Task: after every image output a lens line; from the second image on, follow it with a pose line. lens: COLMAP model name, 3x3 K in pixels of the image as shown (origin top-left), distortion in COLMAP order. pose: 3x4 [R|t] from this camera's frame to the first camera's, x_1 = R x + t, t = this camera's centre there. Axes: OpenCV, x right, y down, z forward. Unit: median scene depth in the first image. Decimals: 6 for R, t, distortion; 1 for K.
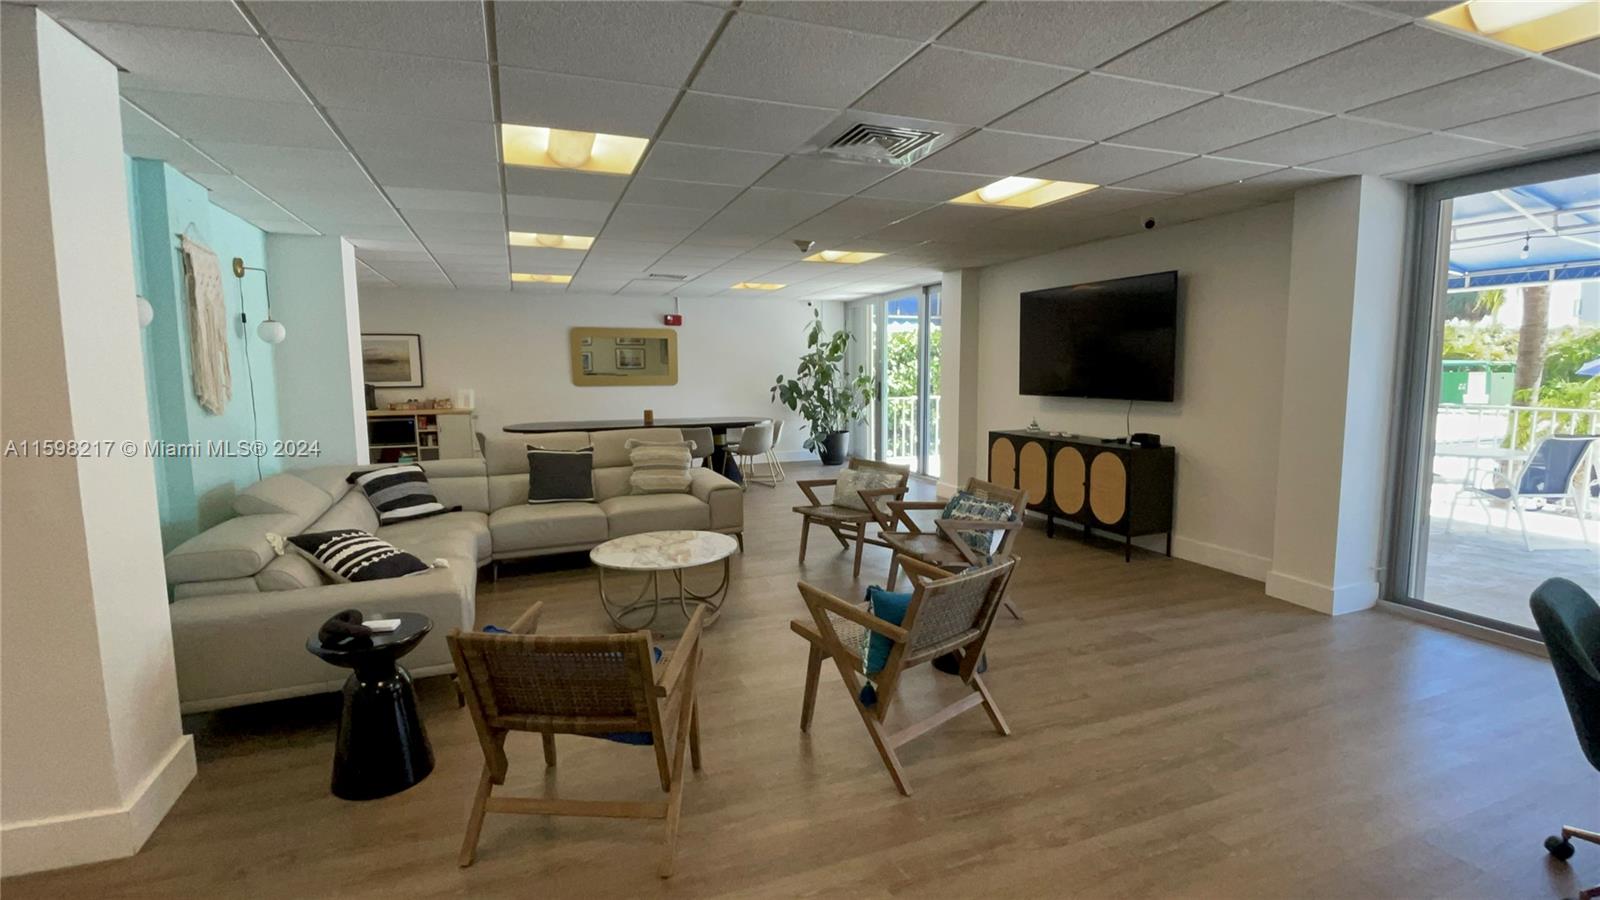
lens RADIAL K [[734.0, 0, 800.0], [0, 734.0, 450.0], [0, 0, 1]] dist [-0.000944, -0.000115]
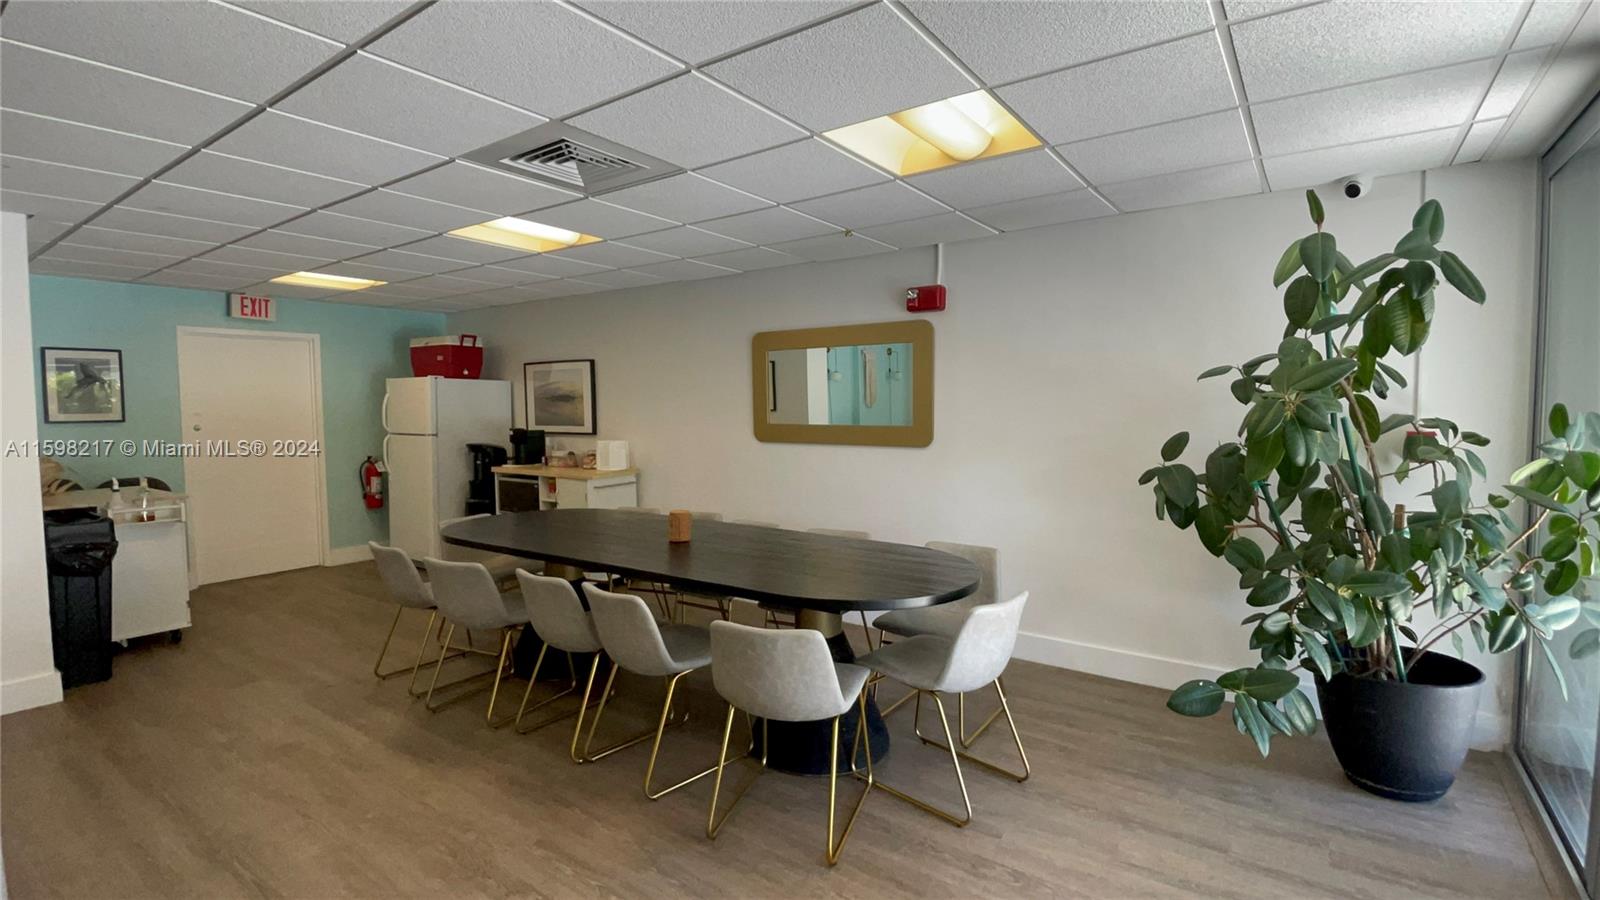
lens RADIAL K [[734.0, 0, 800.0], [0, 734.0, 450.0], [0, 0, 1]] dist [-0.000944, -0.000115]
pose [[0.545063, 0.054939, -0.836593, 0.155731], [-0.091186, 0.995816, 0.005985, -0.084397], [0.833422, 0.073023, 0.547792, 0.709278]]
